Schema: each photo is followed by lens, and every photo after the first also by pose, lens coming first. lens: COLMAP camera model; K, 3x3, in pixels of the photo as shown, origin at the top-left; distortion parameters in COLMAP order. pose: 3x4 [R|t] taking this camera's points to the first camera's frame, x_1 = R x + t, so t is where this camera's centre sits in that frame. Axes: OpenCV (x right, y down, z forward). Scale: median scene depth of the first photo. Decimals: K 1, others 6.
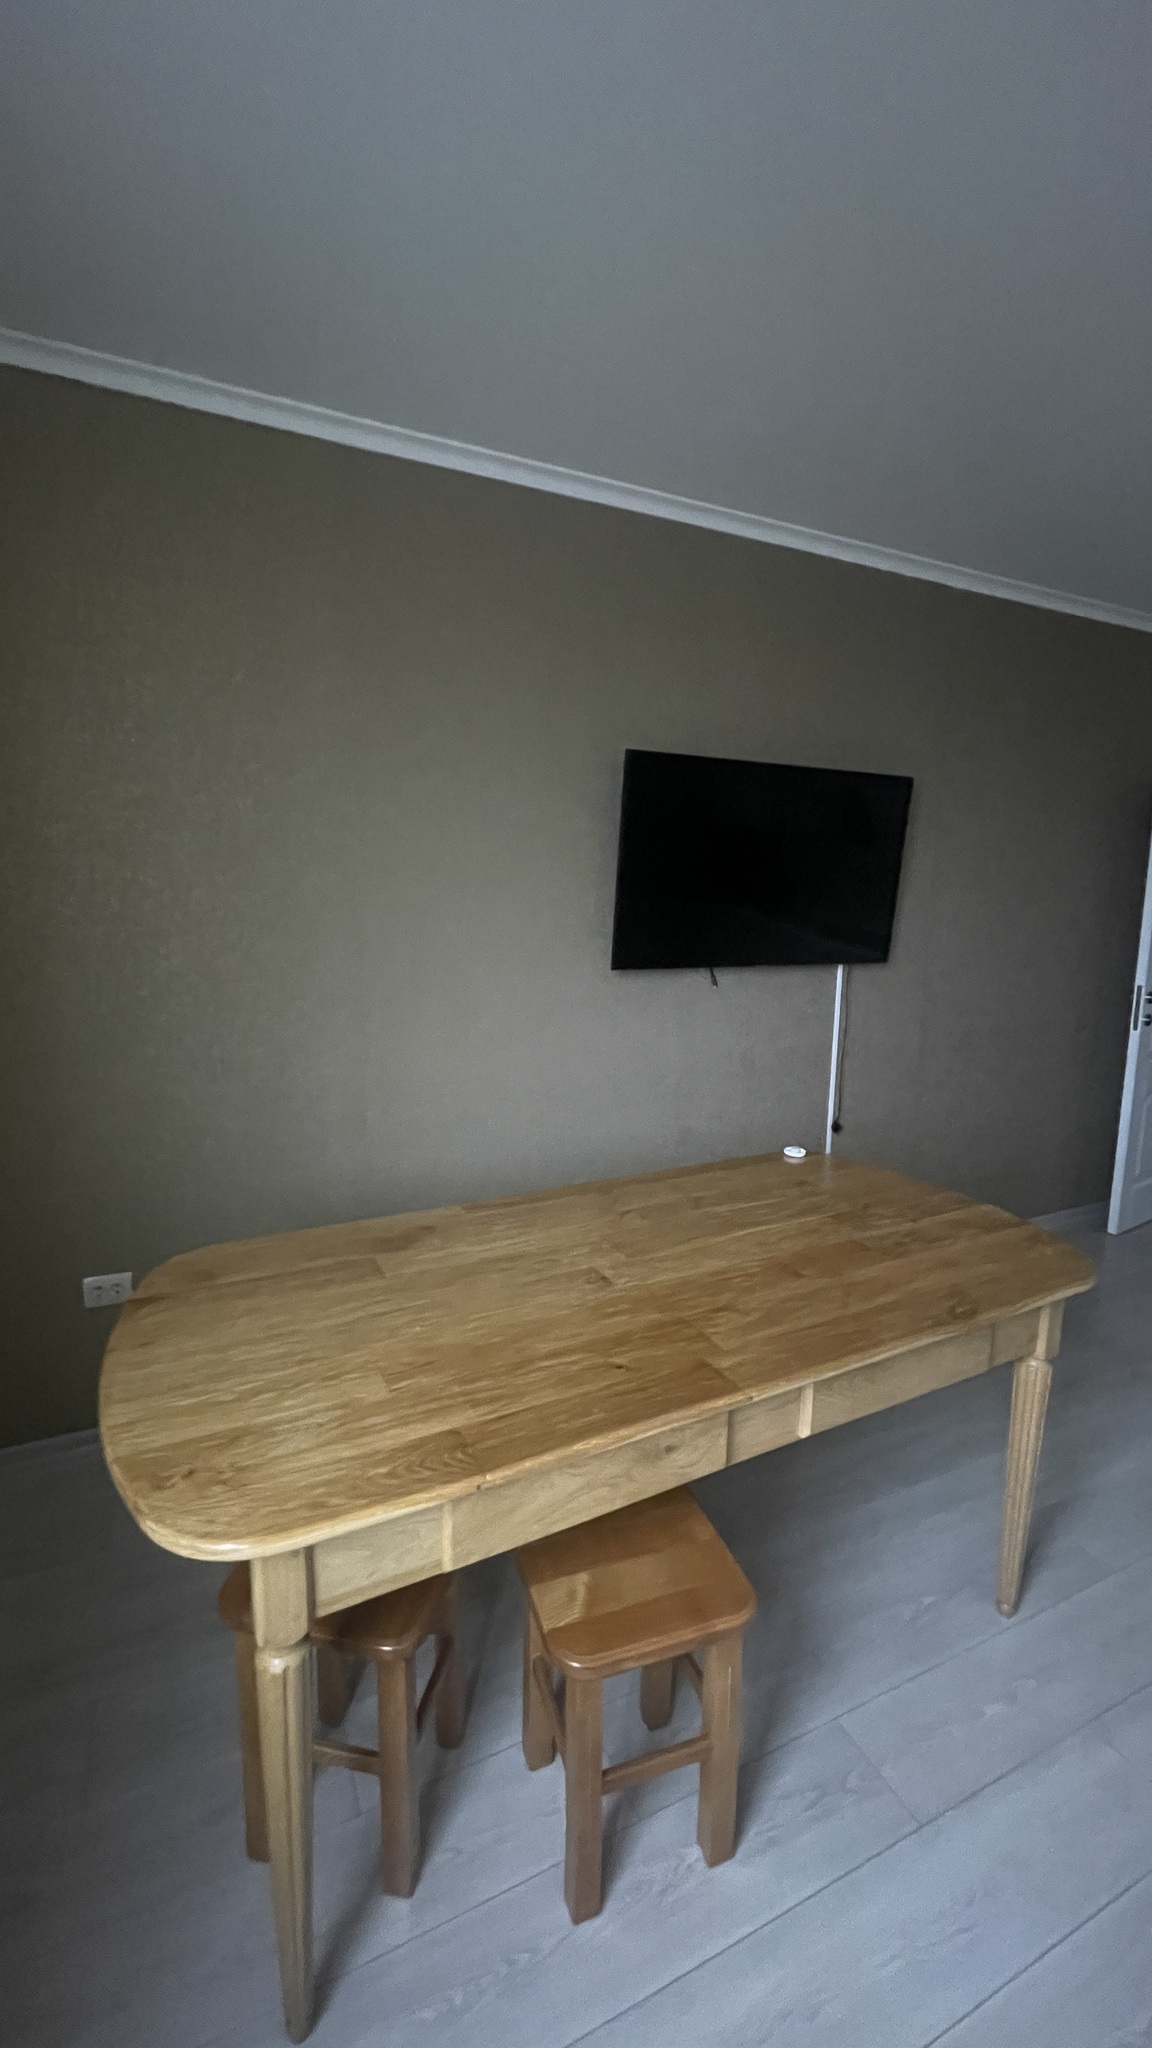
lens RADIAL K [[834.5, 0, 576.2], [0, 834.5, 1008.2], [0, 0, 1]] dist [-0.001679, -0.000706]
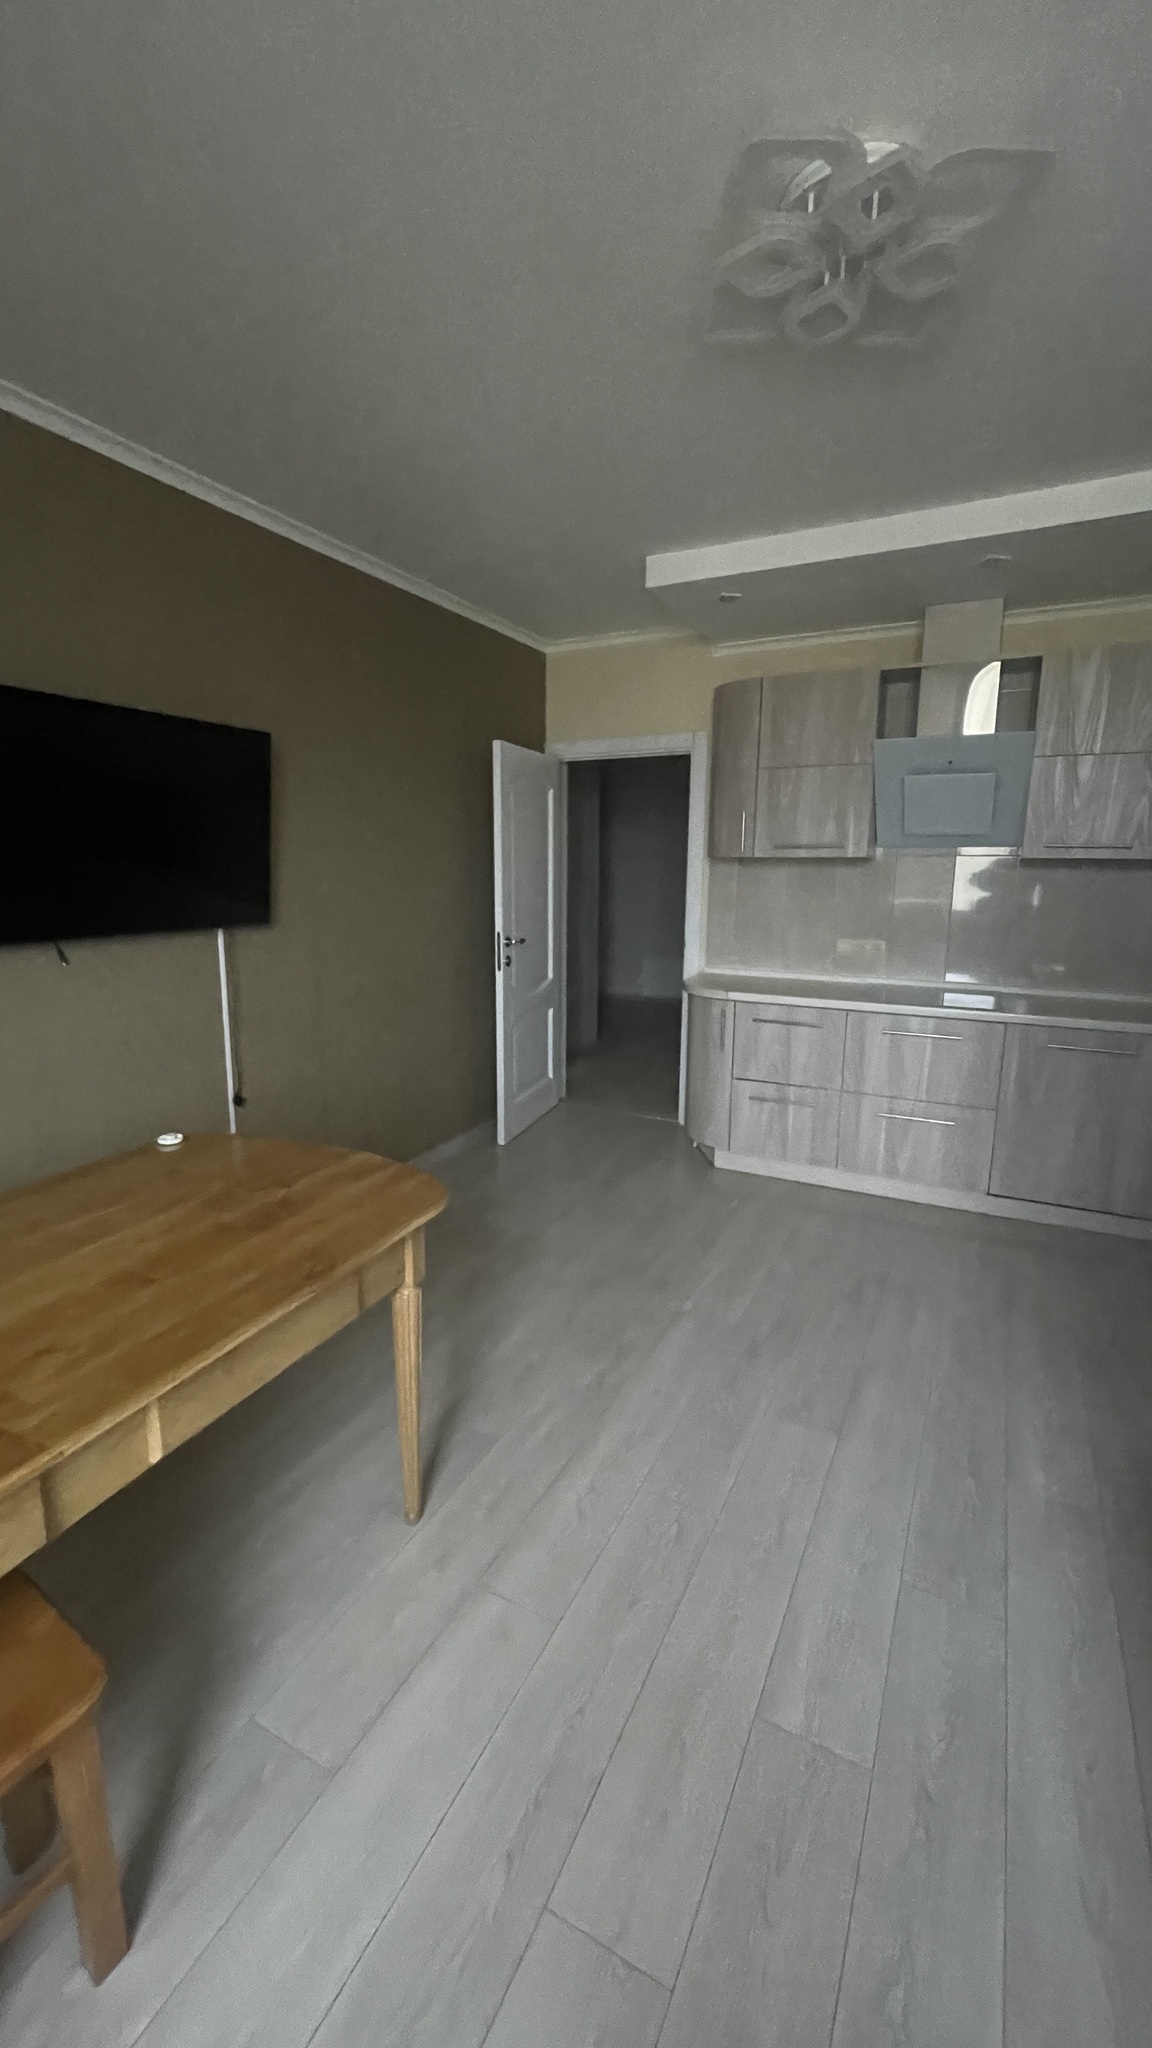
lens RADIAL K [[834.5, 0, 576.2], [0, 834.5, 1008.2], [0, 0, 1]] dist [-0.001679, -0.000706]
pose [[0.793563, -0.115554, 0.597415, 0.122791], [0.089116, 0.993287, 0.073750, 0.004866], [-0.601926, -0.005286, 0.798534, 0.014647]]
